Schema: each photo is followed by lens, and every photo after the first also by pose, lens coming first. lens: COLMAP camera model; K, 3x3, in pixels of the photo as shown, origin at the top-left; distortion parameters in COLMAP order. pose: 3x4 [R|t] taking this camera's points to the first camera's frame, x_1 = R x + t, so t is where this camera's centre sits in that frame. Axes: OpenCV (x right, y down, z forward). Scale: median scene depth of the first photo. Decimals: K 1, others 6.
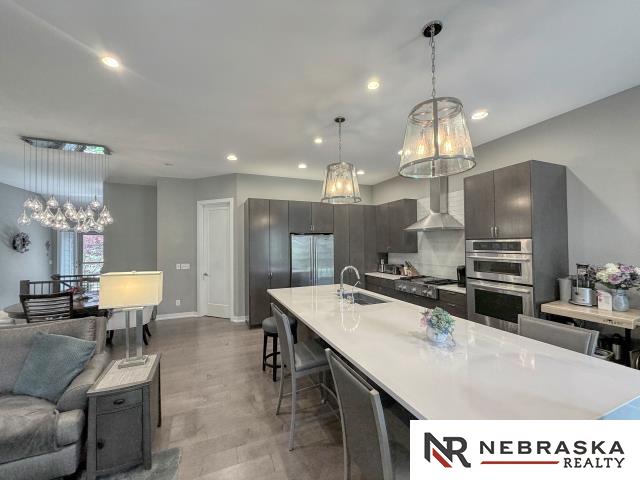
lens RADIAL K [[253.8, 0, 319.2], [0, 253.8, 239.7], [0, 0, 1]] dist [0.002851, -0.001127]
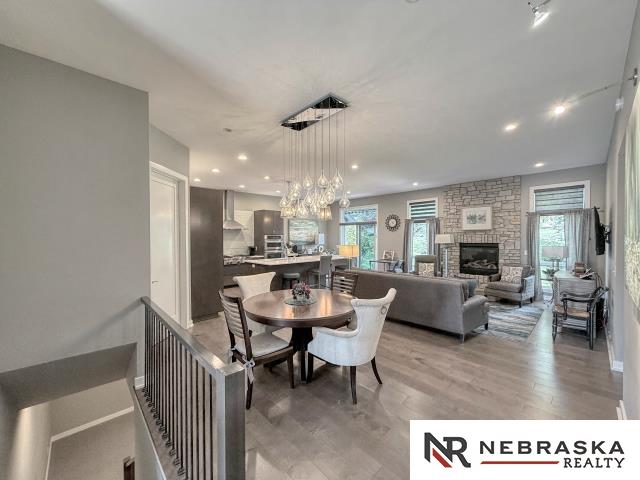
lens RADIAL K [[253.8, 0, 318.1], [0, 253.8, 239.9], [0, 0, 1]] dist [0.002851, -0.001127]
pose [[-0.349132, 0.001197, 0.937073, -1.830119], [-0.008112, 0.999958, -0.004299, 0.051598], [-0.937038, -0.009102, -0.349108, 1.305671]]
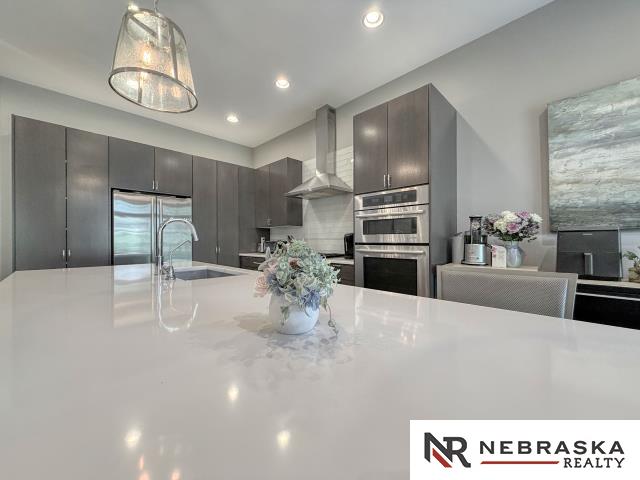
lens RADIAL K [[253.8, 0, 317.7], [0, 253.8, 240.0], [0, 0, 1]] dist [0.002851, -0.001127]
pose [[0.924526, 0.006892, 0.381055, 0.166805], [-0.012343, 0.999853, 0.011864, 0.123044], [-0.380918, -0.015672, 0.924476, 0.303929]]
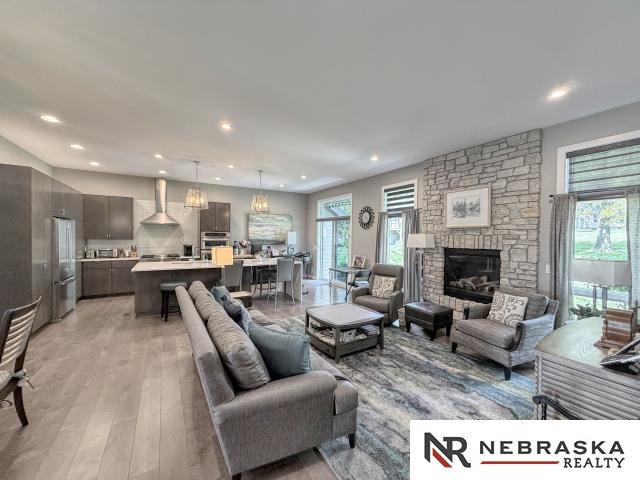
lens RADIAL K [[253.8, 0, 318.4], [0, 253.8, 240.1], [0, 0, 1]] dist [0.002851, -0.001127]
pose [[-0.143909, -0.008305, 0.989556, -1.507835], [-0.029122, 0.999567, 0.004154, 0.032157], [-0.989162, -0.028220, -0.144089, 0.338170]]
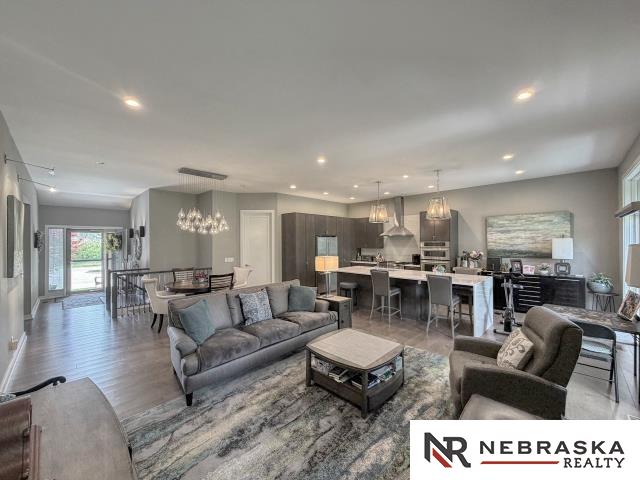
lens RADIAL K [[253.8, 0, 318.9], [0, 253.8, 240.3], [0, 0, 1]] dist [0.002851, -0.001127]
pose [[0.921395, 0.006023, 0.388580, -0.968926], [-0.010363, 0.999905, 0.009073, -0.018155], [-0.388489, -0.012387, 0.921370, -0.582645]]
